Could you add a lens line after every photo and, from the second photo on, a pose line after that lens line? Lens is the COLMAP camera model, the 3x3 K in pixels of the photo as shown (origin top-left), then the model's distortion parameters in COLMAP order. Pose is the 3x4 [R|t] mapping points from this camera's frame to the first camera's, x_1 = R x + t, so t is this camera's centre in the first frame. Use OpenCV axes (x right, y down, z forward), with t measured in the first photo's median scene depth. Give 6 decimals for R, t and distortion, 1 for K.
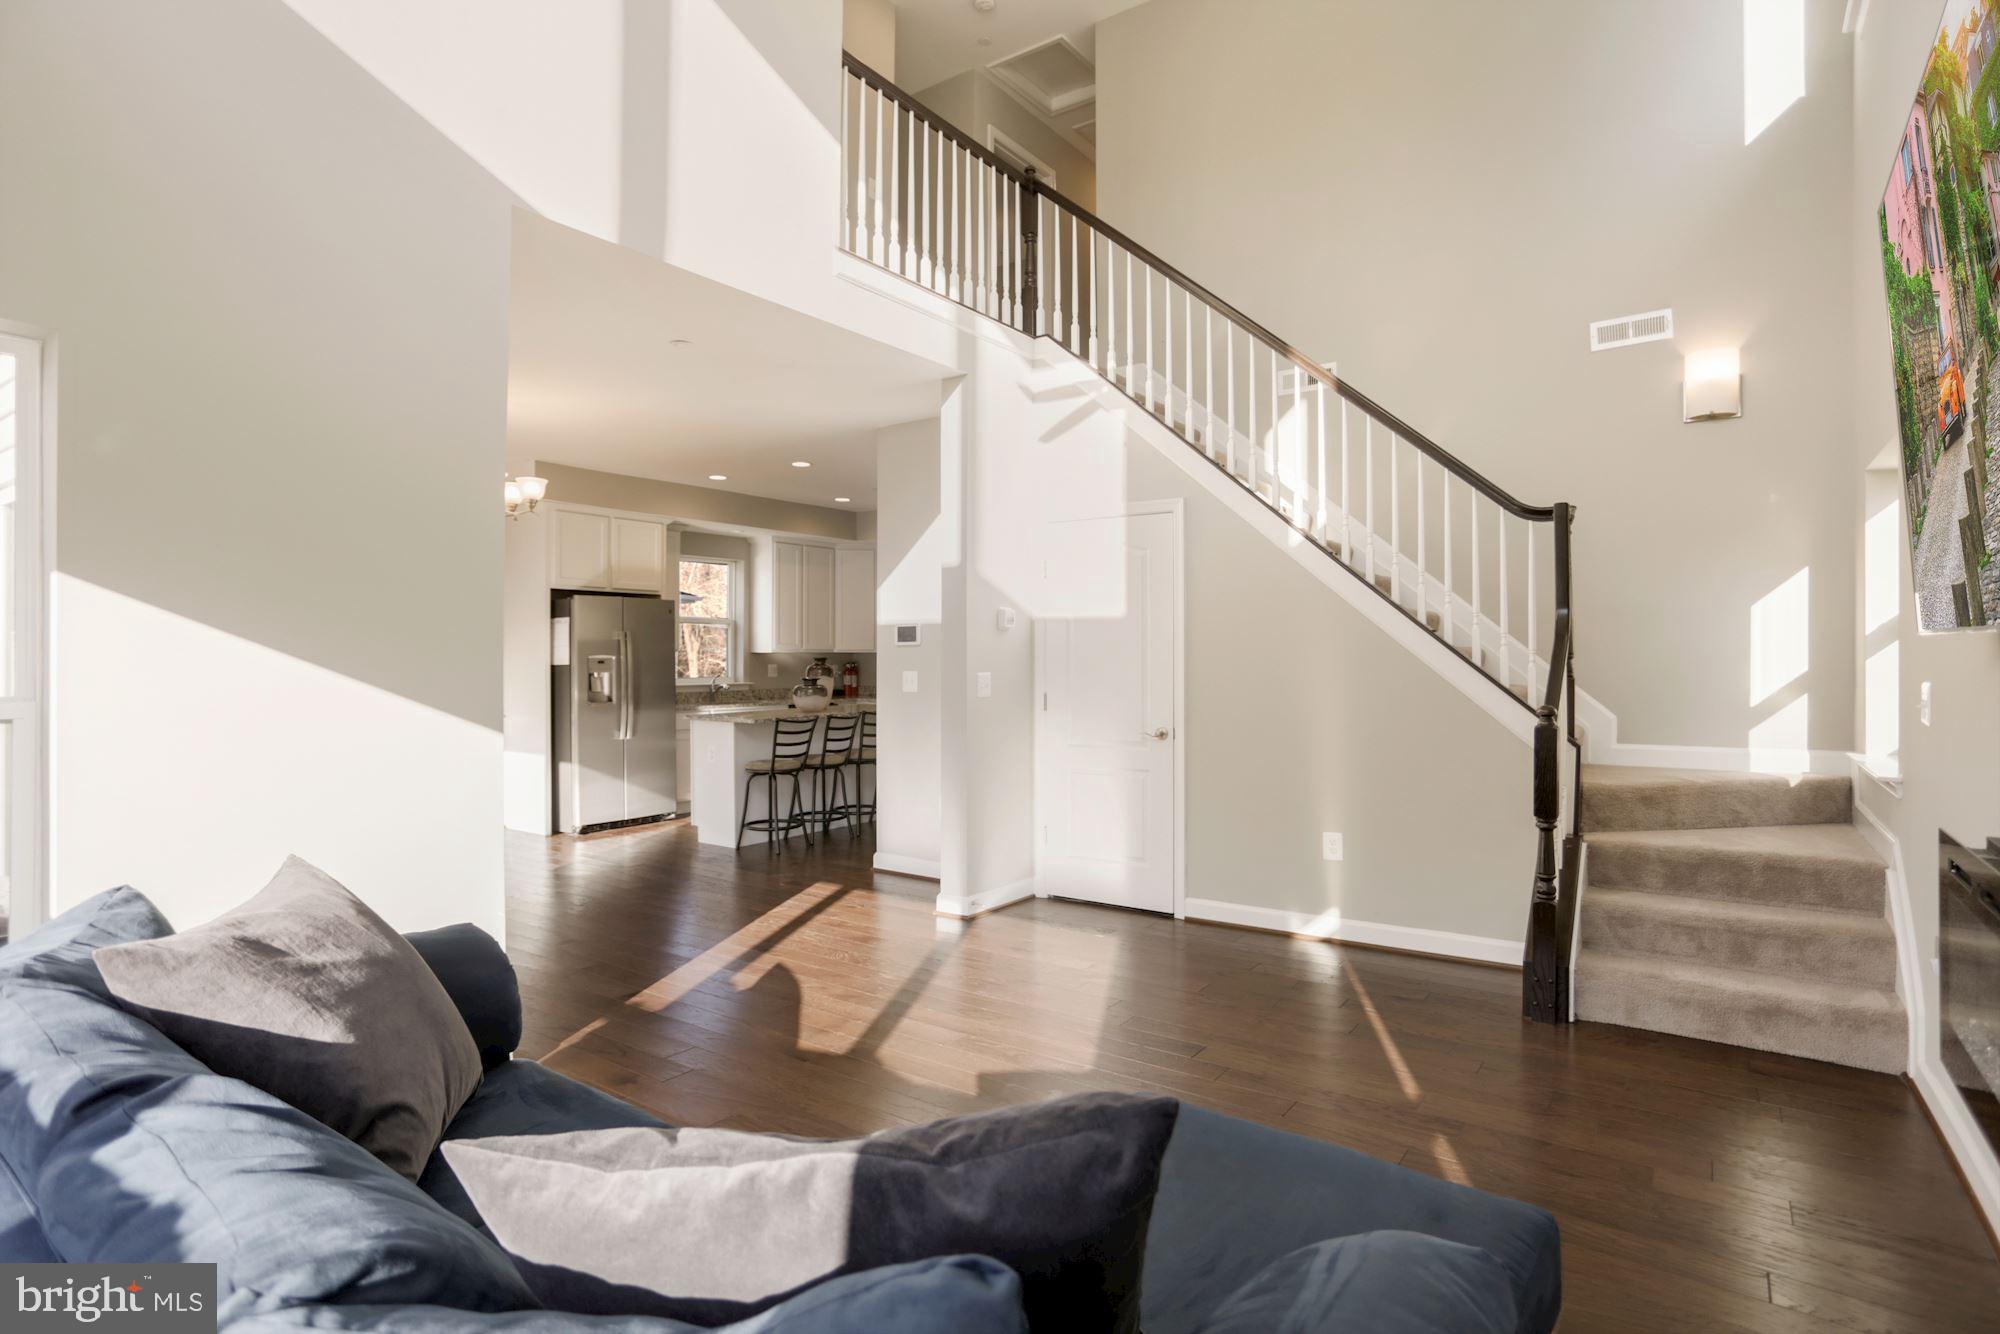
lens RADIAL K [[1019.1, 0, 988.6], [0, 1019.1, 655.6], [0, 0, 1]] dist [-0.054355, 0.022710]
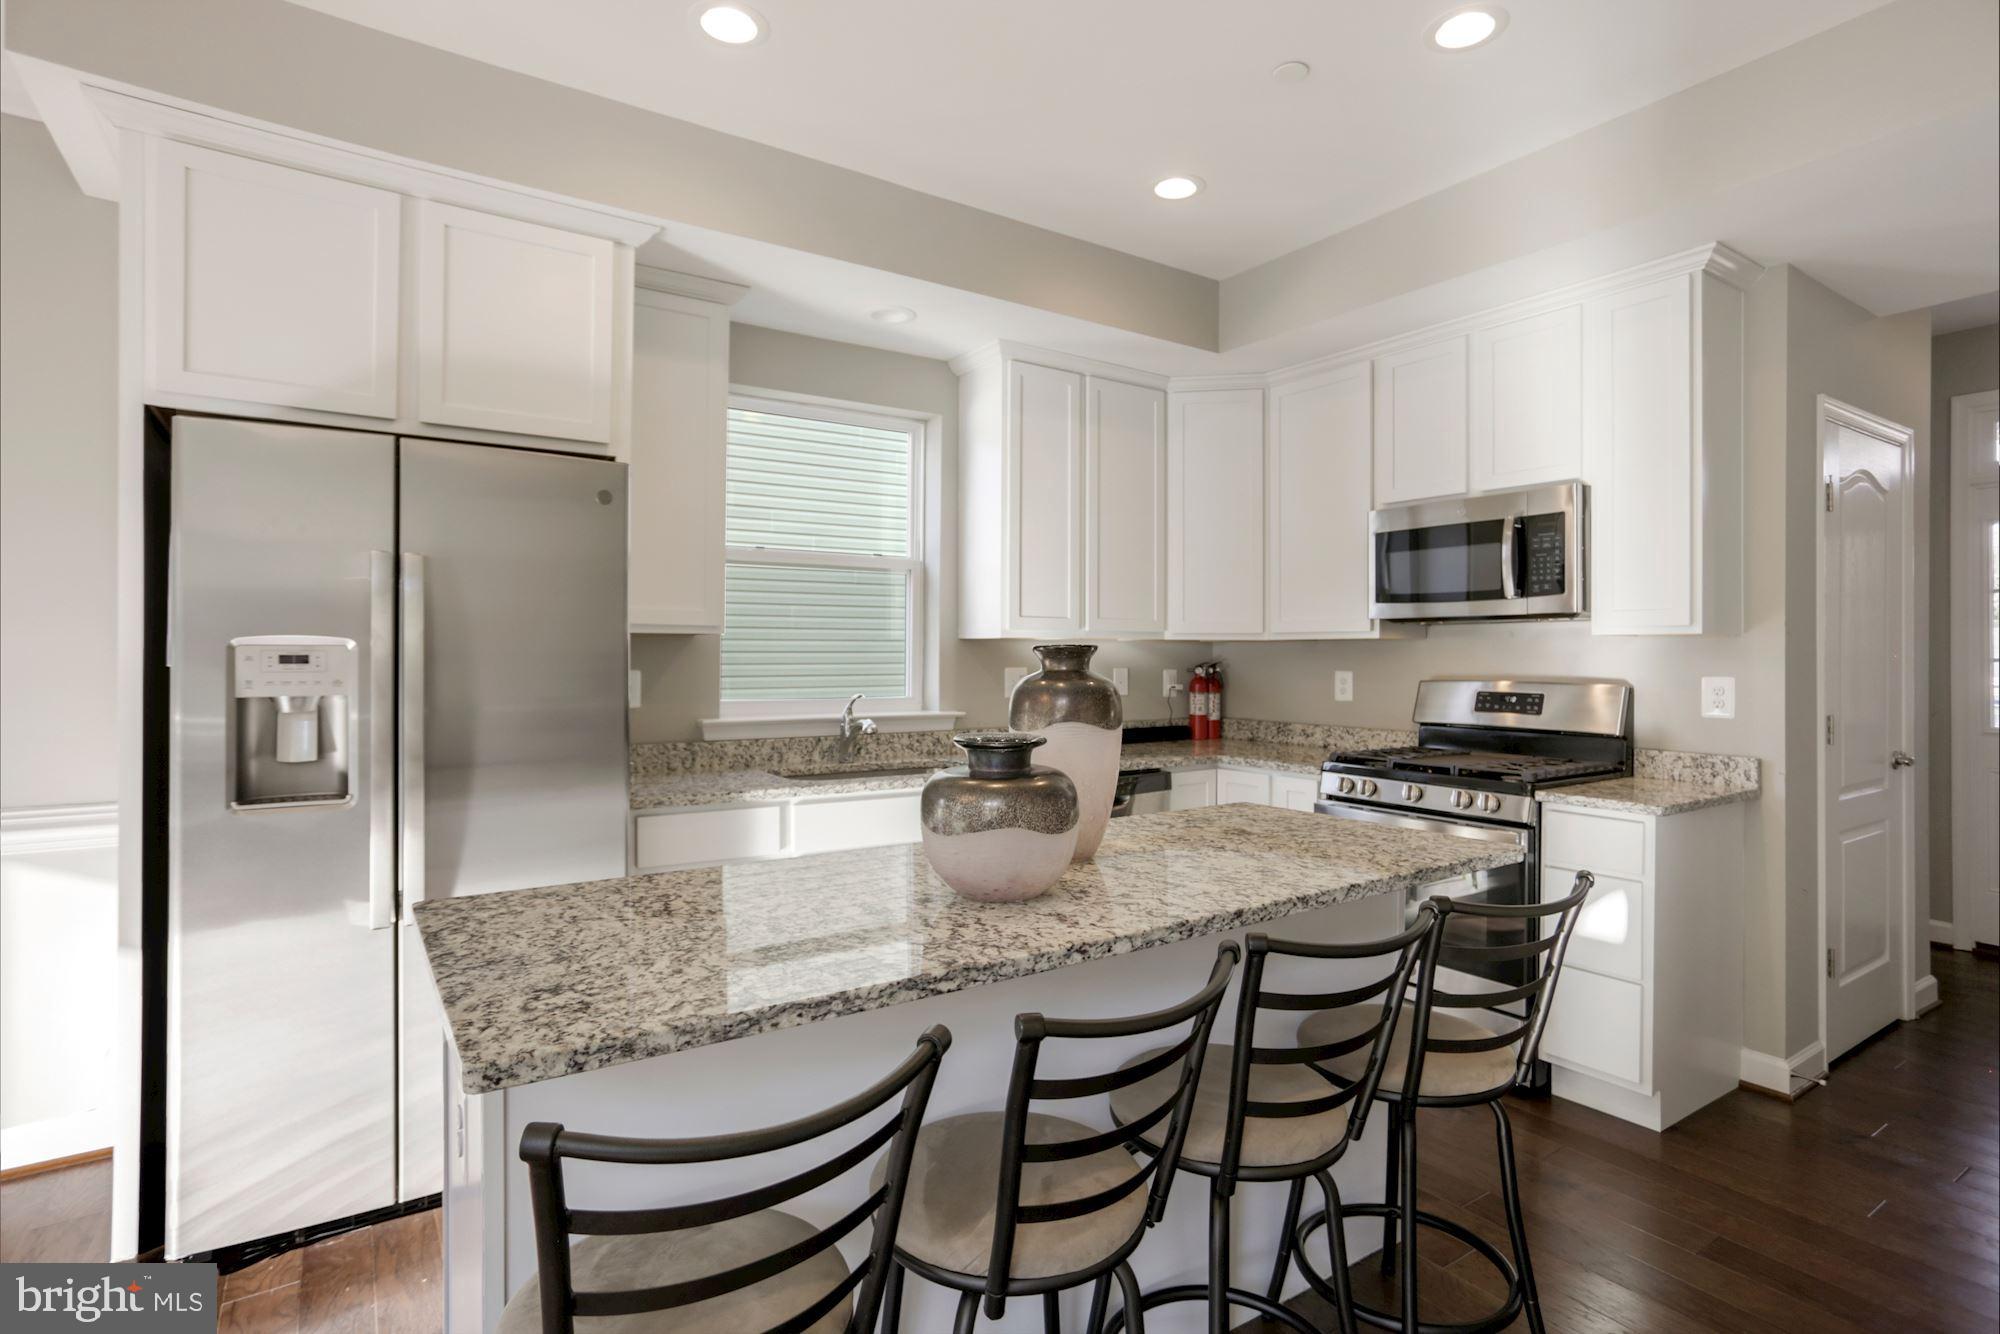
lens RADIAL K [[1001.9, 0, 1002.4], [0, 1001.9, 657.9], [0, 0, 1]] dist [-0.045698, 0.029692]
pose [[0.941722, 0.003091, -0.336379, -0.125490], [-0.002528, 0.999995, 0.002111, 0.005941], [0.336384, -0.001137, 0.941724, 0.969615]]
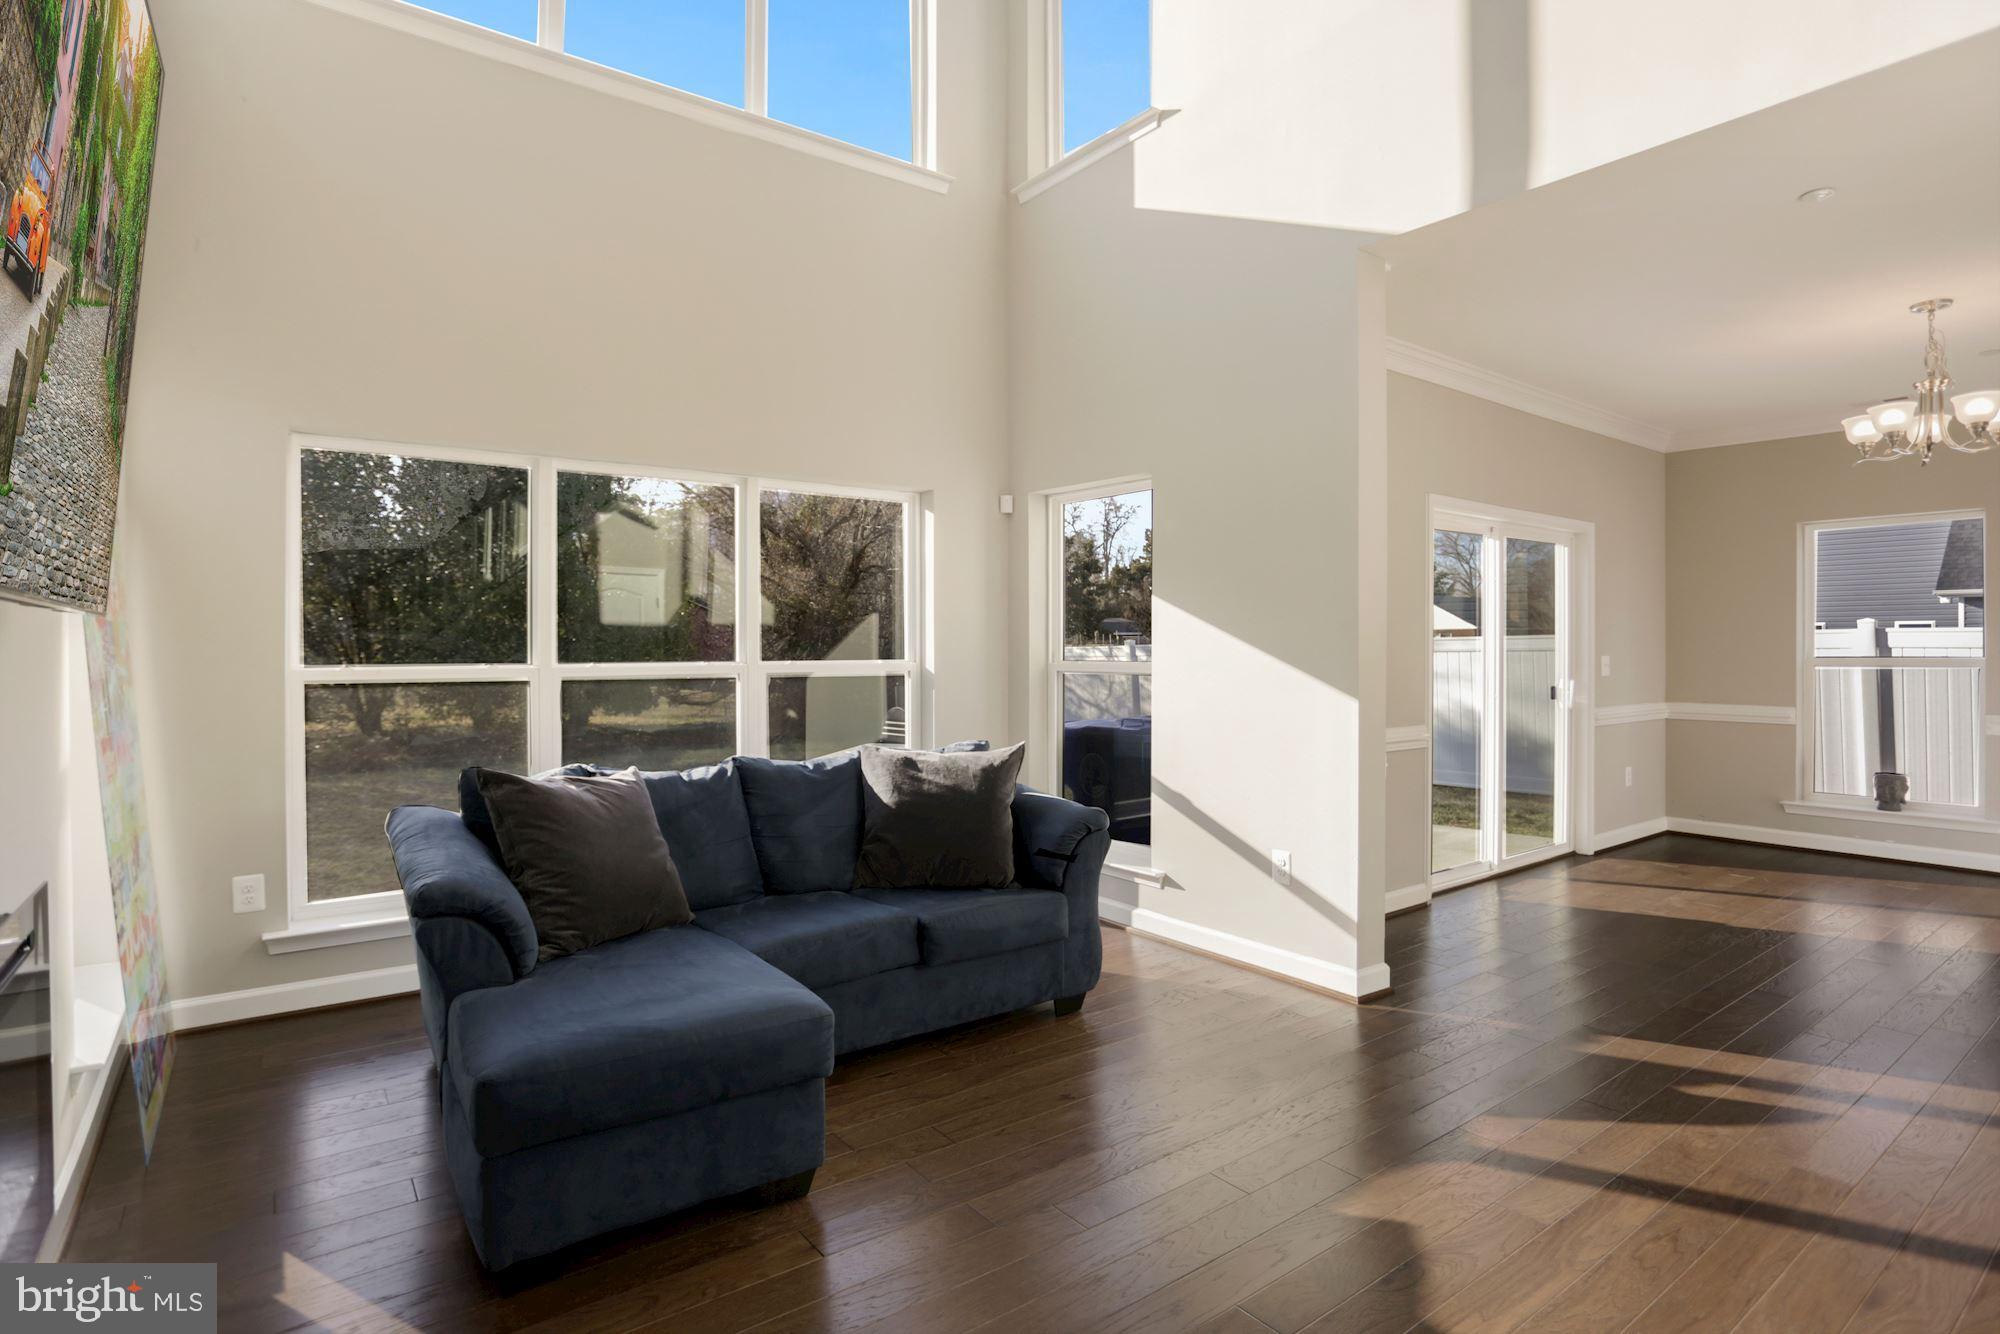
lens RADIAL K [[1011.9, 0, 1003.3], [0, 1011.9, 643.4], [0, 0, 1]] dist [-0.055278, 0.031366]
pose [[-0.295468, -0.000370, -0.955353, 0.377503], [0.000903, 0.999999, -0.000667, 0.002356], [0.955352, -0.001060, -0.295467, 0.479306]]
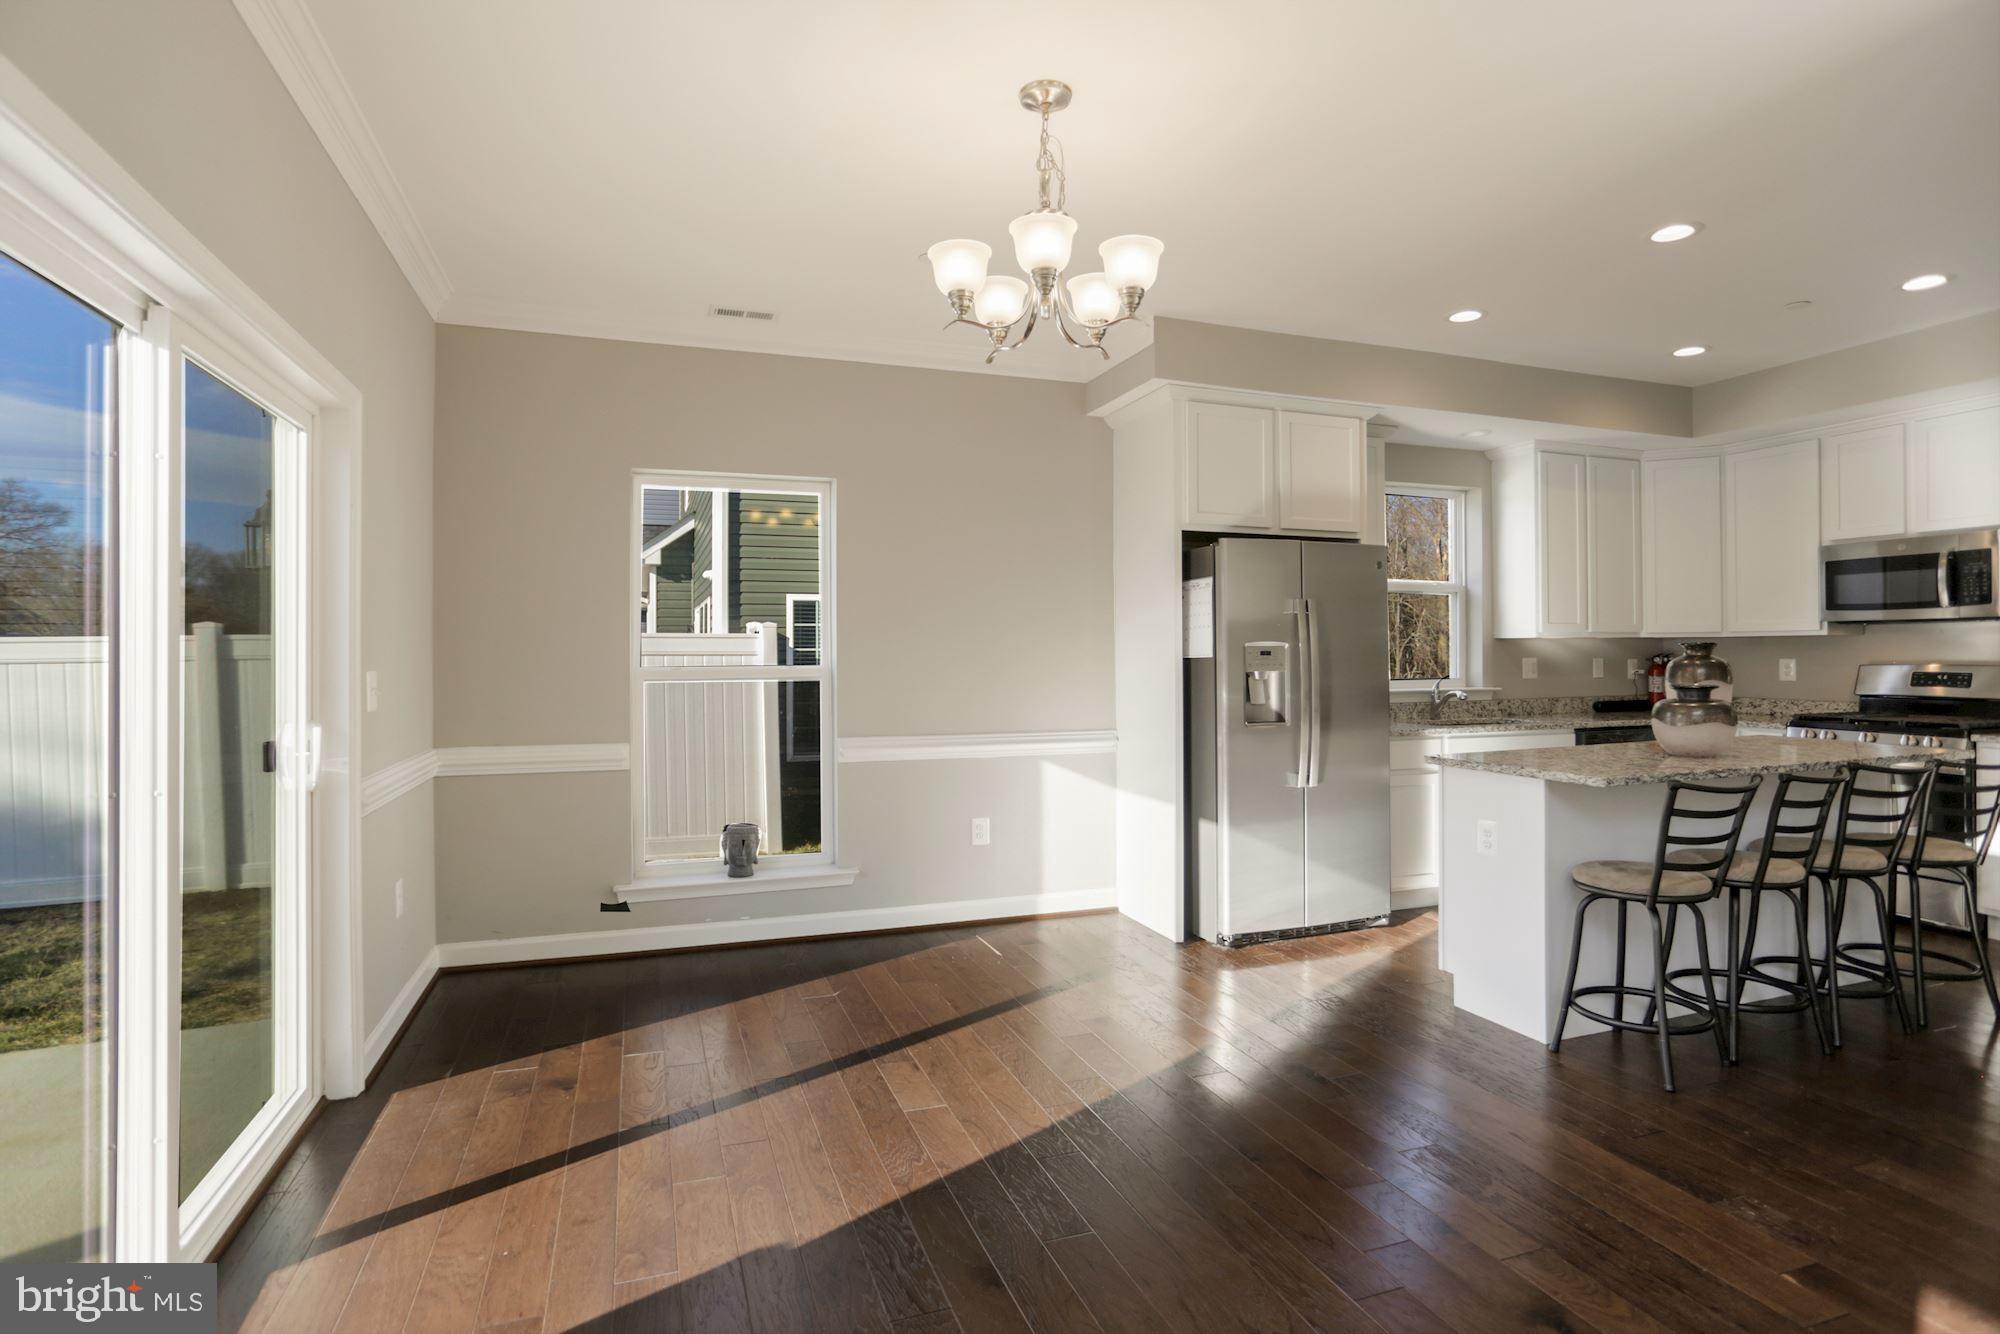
lens RADIAL K [[1011.9, 0, 1003.3], [0, 1011.9, 643.4], [0, 0, 1]] dist [-0.055278, 0.031366]
pose [[0.828271, -0.009721, -0.560243, -0.221448], [0.005130, 0.999939, -0.009766, 0.006870], [0.560304, 0.005215, 0.828271, 0.526897]]
